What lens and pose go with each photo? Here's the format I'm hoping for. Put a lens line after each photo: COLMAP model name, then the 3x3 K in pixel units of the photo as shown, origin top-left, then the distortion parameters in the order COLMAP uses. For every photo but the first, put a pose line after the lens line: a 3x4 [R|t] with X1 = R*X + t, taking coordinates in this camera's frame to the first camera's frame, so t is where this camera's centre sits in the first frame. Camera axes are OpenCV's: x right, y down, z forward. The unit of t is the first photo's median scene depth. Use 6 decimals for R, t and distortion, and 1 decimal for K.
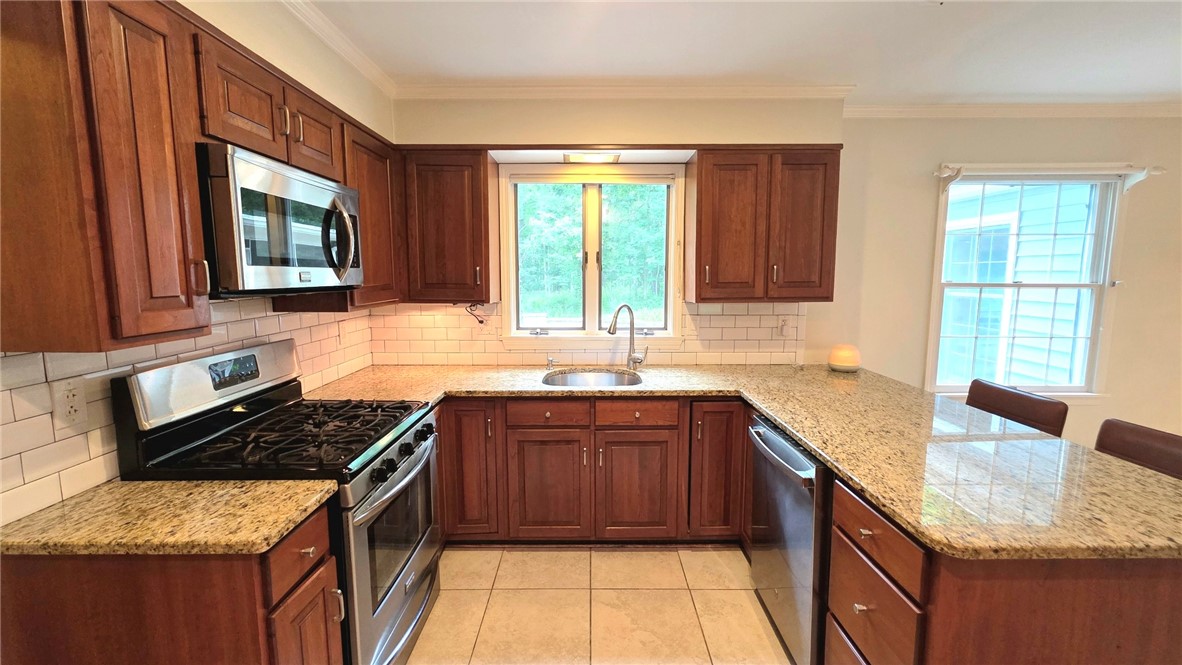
lens RADIAL K [[492.7, 0, 591.0], [0, 492.7, 332.5], [0, 0, 1]] dist [0.001810, -0.000002]
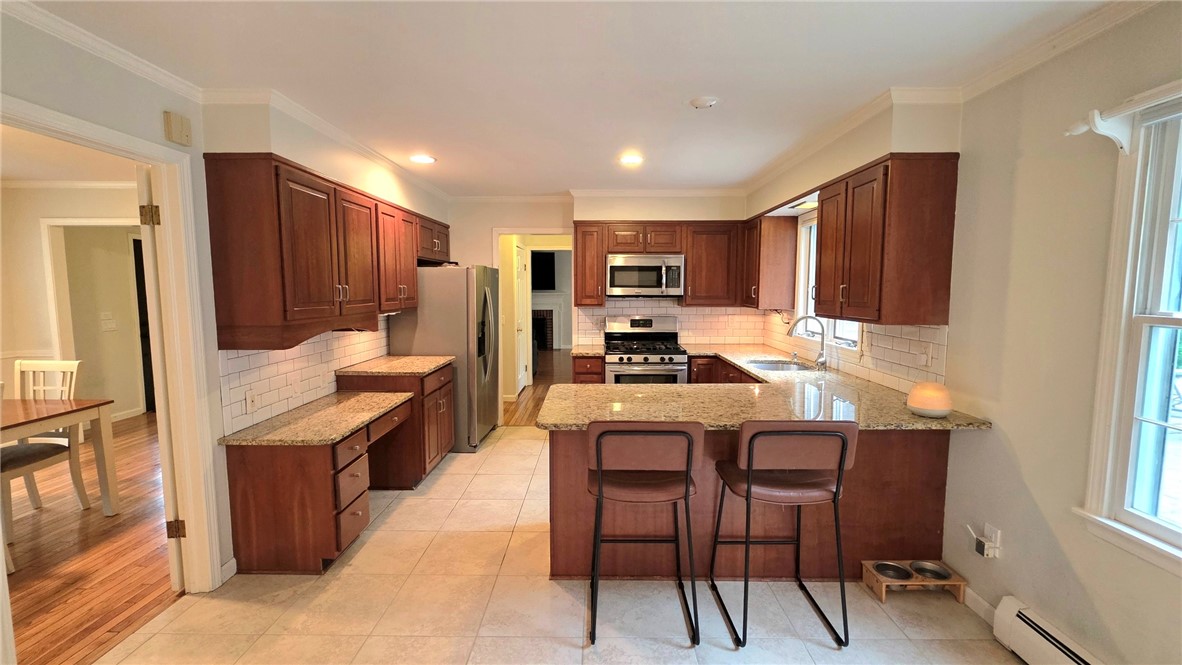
lens RADIAL K [[492.7, 0, 591.0], [0, 492.7, 332.5], [0, 0, 1]] dist [0.001810, -0.000002]
pose [[-0.014463, 0.093336, -0.995530, 1.574138], [-0.116837, 0.988656, 0.094389, -0.075237], [0.993046, 0.117680, -0.003394, 0.514684]]
